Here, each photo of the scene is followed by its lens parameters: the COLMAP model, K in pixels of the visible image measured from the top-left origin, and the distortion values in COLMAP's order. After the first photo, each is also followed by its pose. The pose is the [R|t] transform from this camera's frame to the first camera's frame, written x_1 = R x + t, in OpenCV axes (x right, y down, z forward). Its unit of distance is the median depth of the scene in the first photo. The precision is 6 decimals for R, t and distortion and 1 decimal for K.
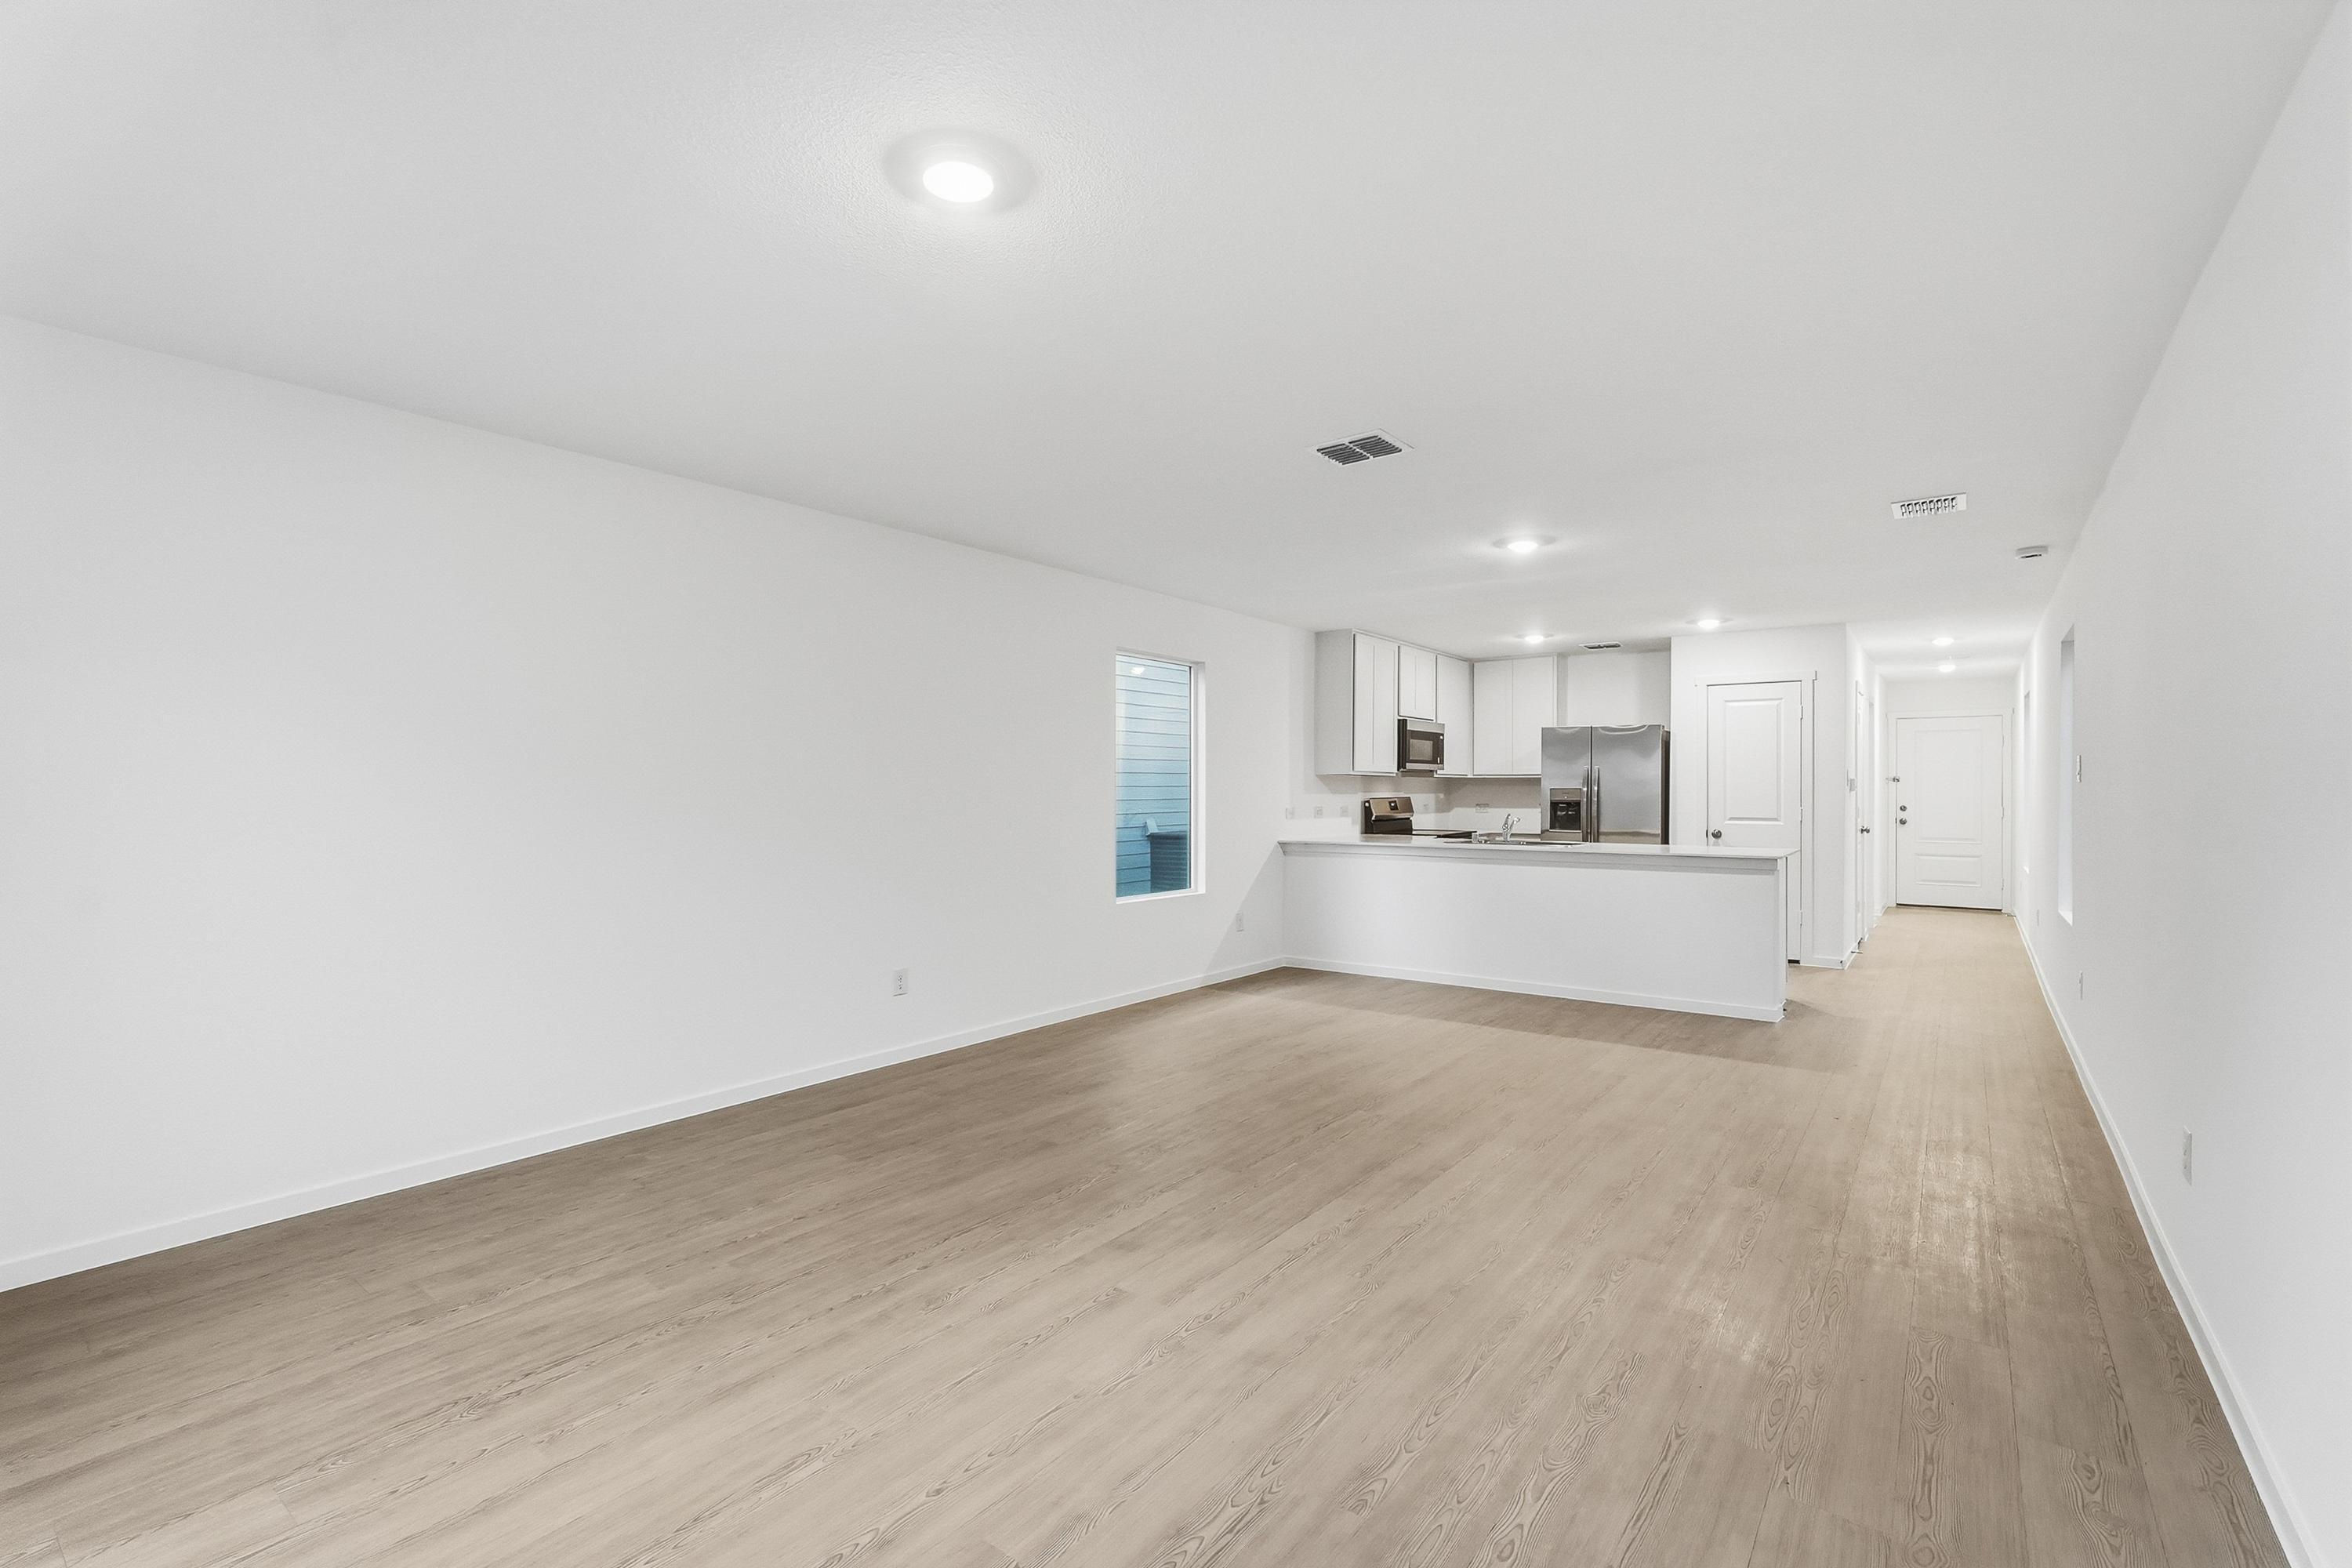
lens RADIAL K [[1061.4, 0, 1165.3], [0, 1061.4, 781.5], [0, 0, 1]] dist [-0.001724, 0.000855]
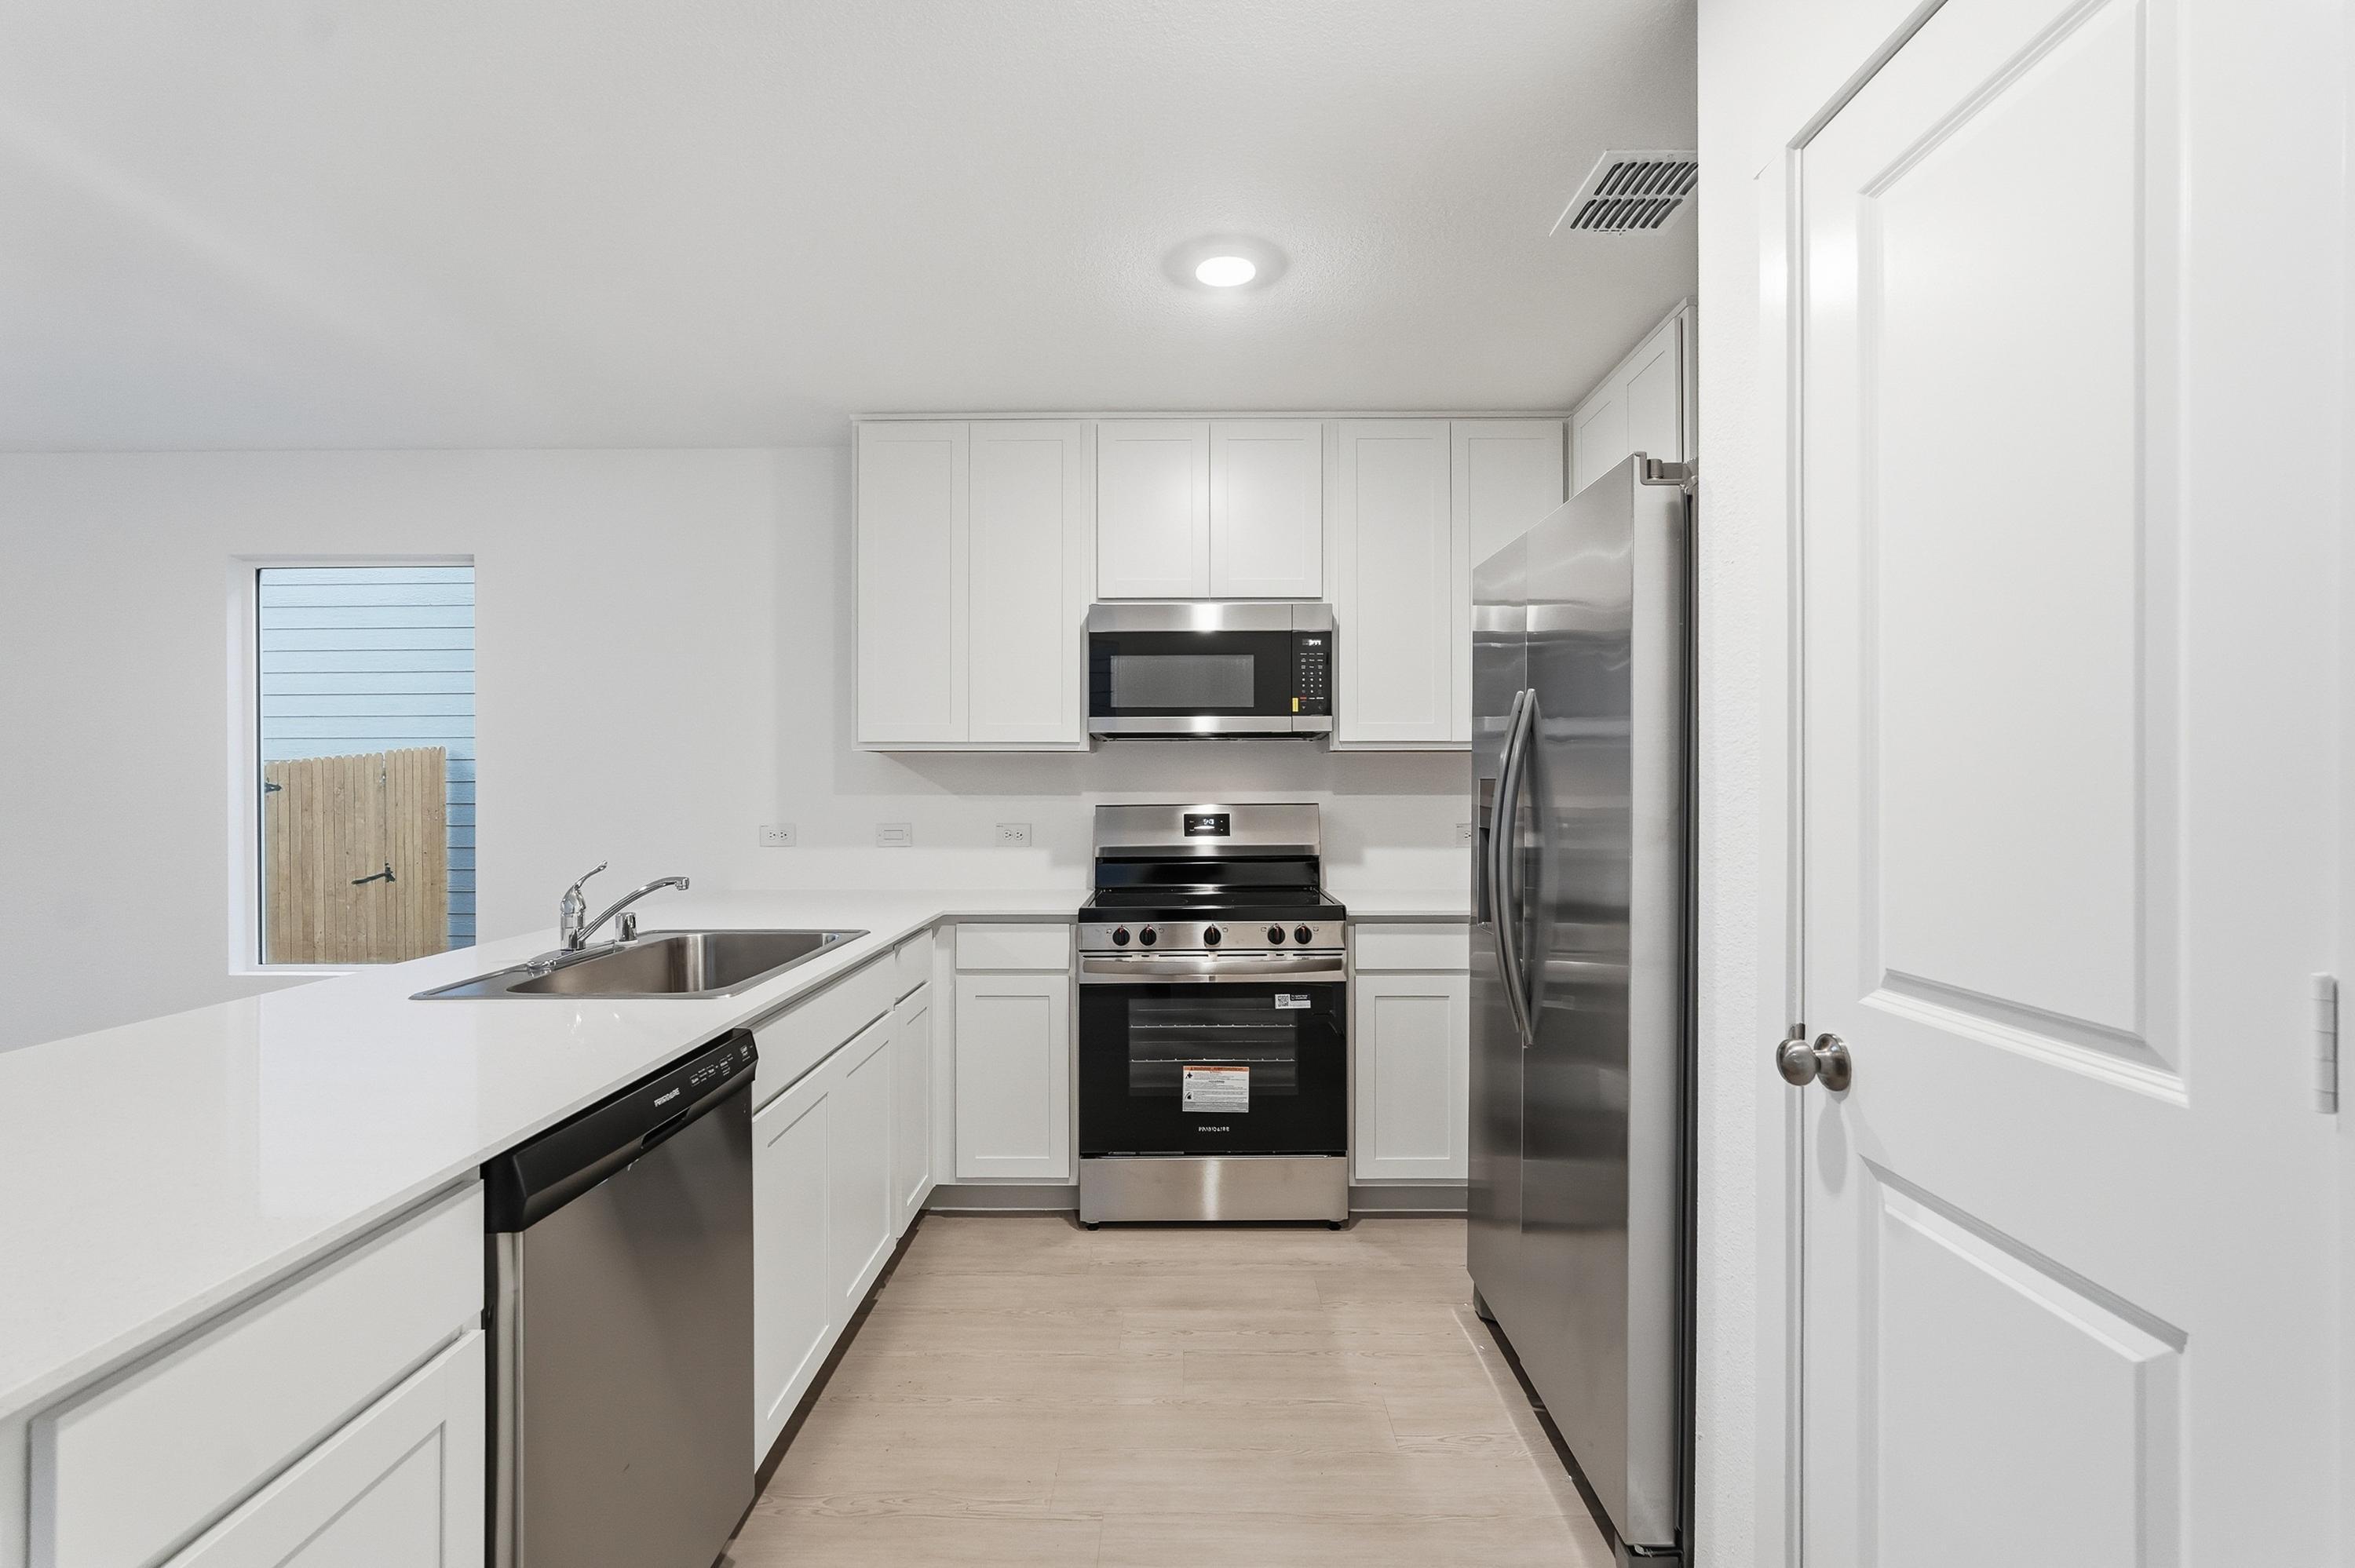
lens RADIAL K [[1062.6, 0, 1166.8], [0, 1062.6, 781.5], [0, 0, 1]] dist [-0.001724, 0.000855]
pose [[0.578466, -0.005947, -0.815685, 0.607856], [0.006859, 0.999974, -0.002427, 0.007908], [0.815677, -0.004190, 0.578492, 0.853562]]
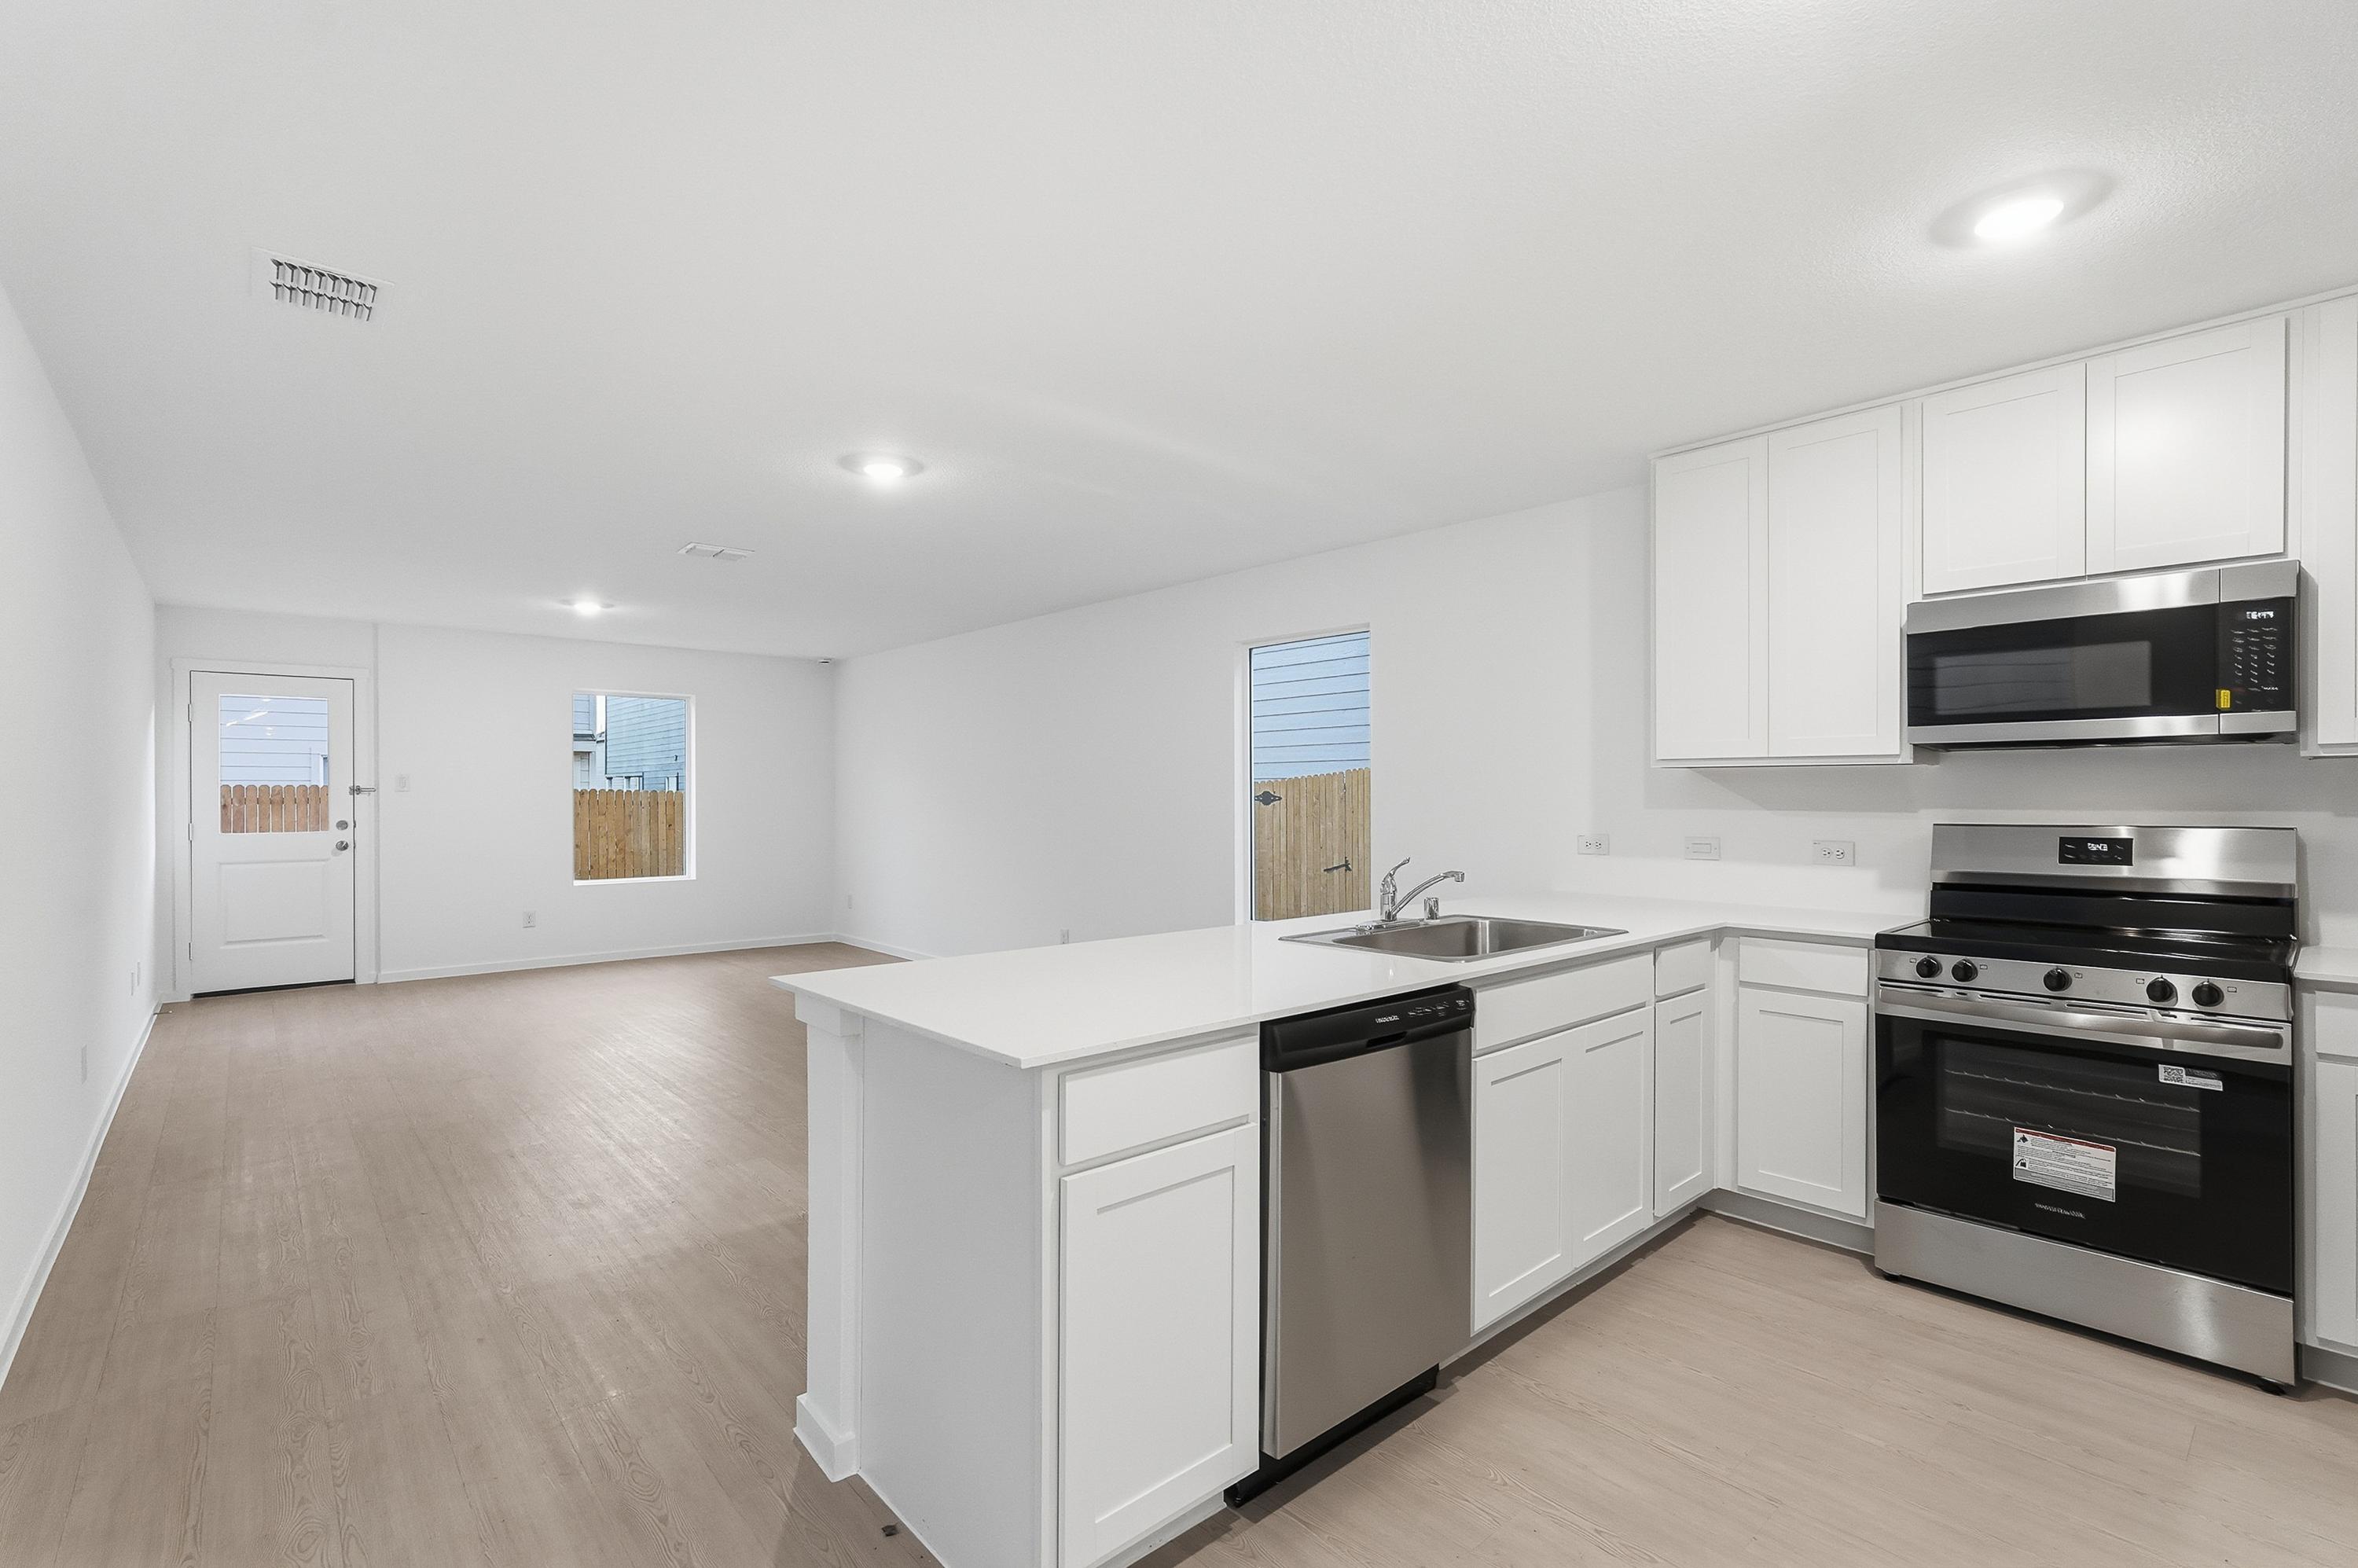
lens RADIAL K [[1053.1, 0, 1175.6], [0, 1053.1, 791.2], [0, 0, 1]] dist [-0.000531, 0.000233]
pose [[-0.201799, -0.007689, -0.979397, 0.673265], [0.000919, 0.999967, -0.008040, 0.007268], [0.979427, -0.002522, -0.201785, 0.889659]]
